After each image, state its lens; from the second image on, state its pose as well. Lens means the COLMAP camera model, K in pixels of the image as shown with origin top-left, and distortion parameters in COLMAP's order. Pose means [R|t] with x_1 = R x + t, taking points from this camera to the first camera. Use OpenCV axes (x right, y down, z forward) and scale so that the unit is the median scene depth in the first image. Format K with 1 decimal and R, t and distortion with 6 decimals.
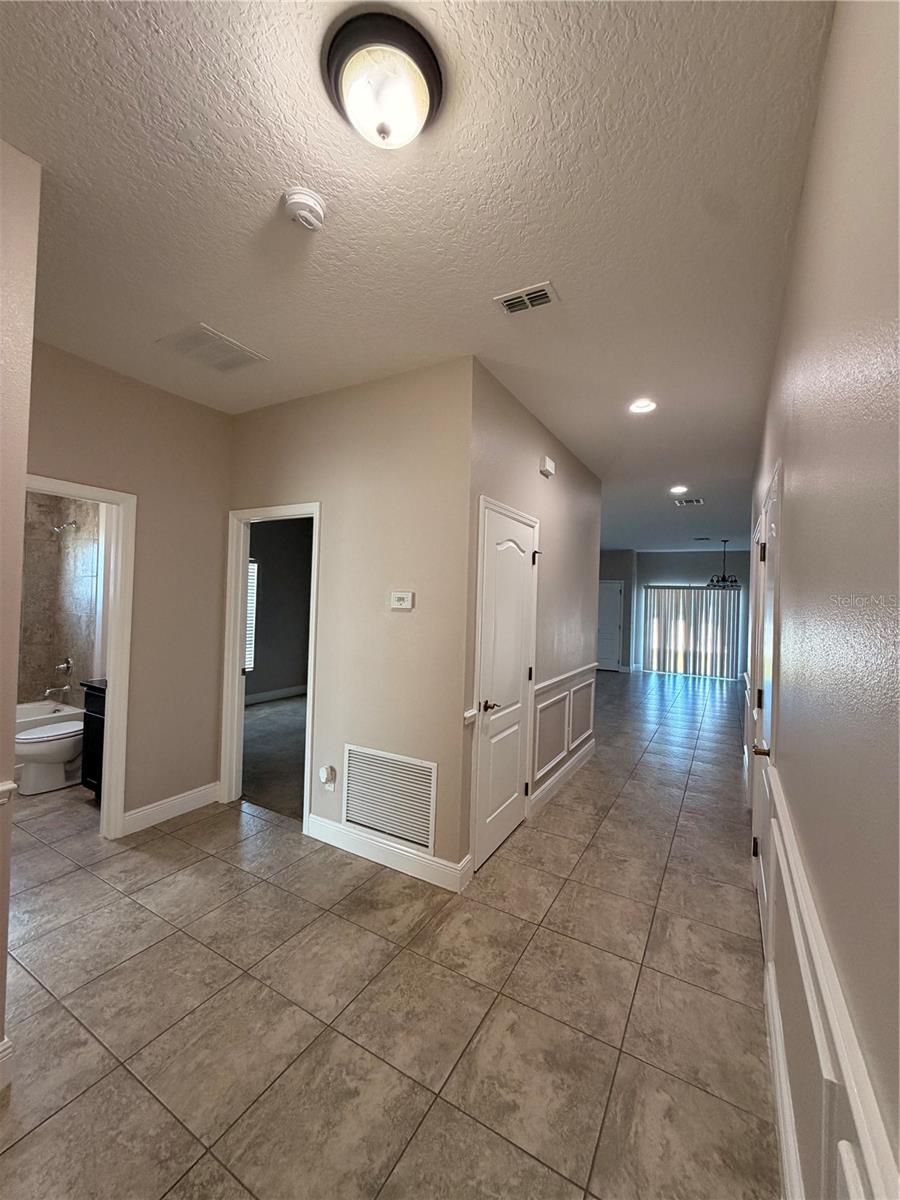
lens RADIAL K [[481.6, 0, 451.3], [0, 481.6, 599.6], [0, 0, 1]] dist [0.003002, -0.000220]
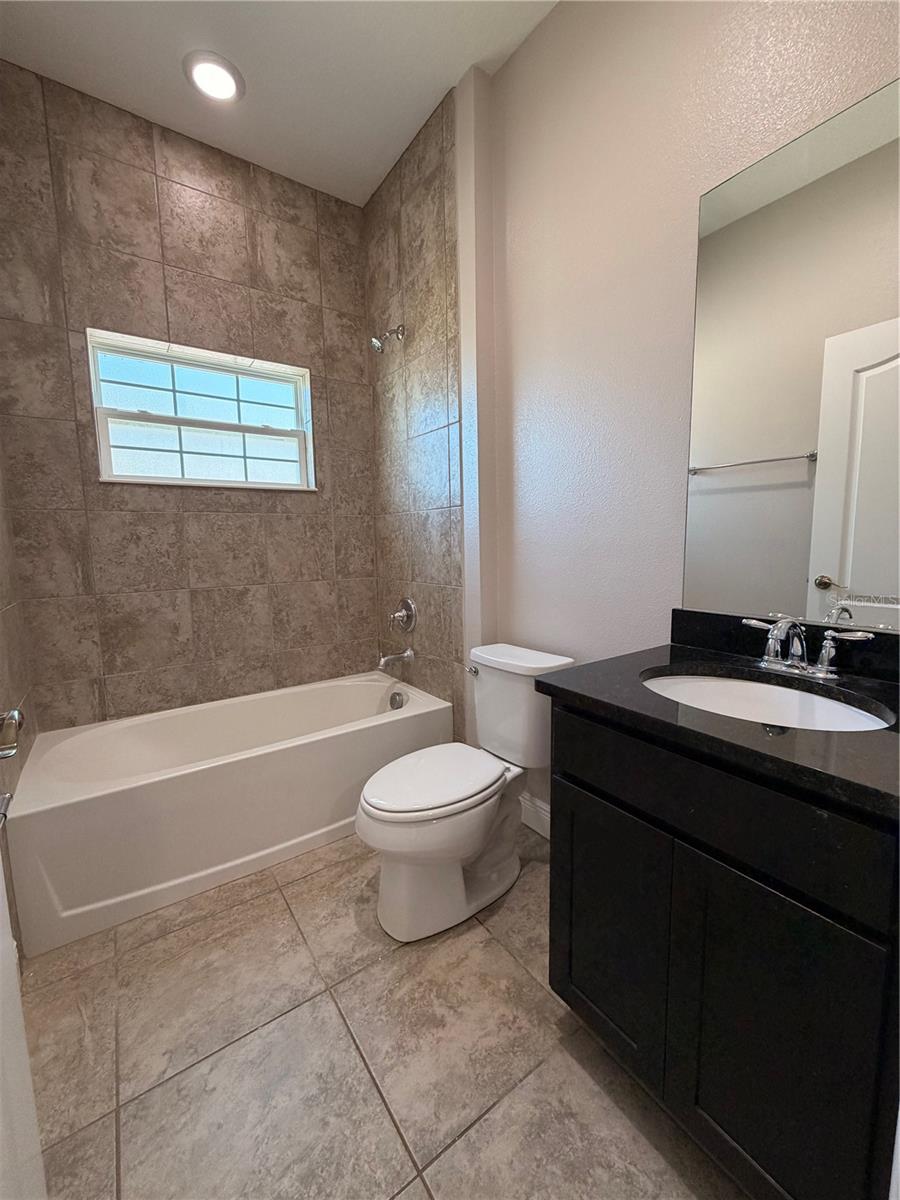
lens RADIAL K [[481.6, 0, 453.5], [0, 481.6, 600.3], [0, 0, 1]] dist [0.003002, -0.000220]
pose [[0.908037, 0.003294, -0.418878, -0.519572], [0.049598, 0.992089, 0.115320, 0.062840], [0.415944, -0.125491, 0.900690, 0.536556]]
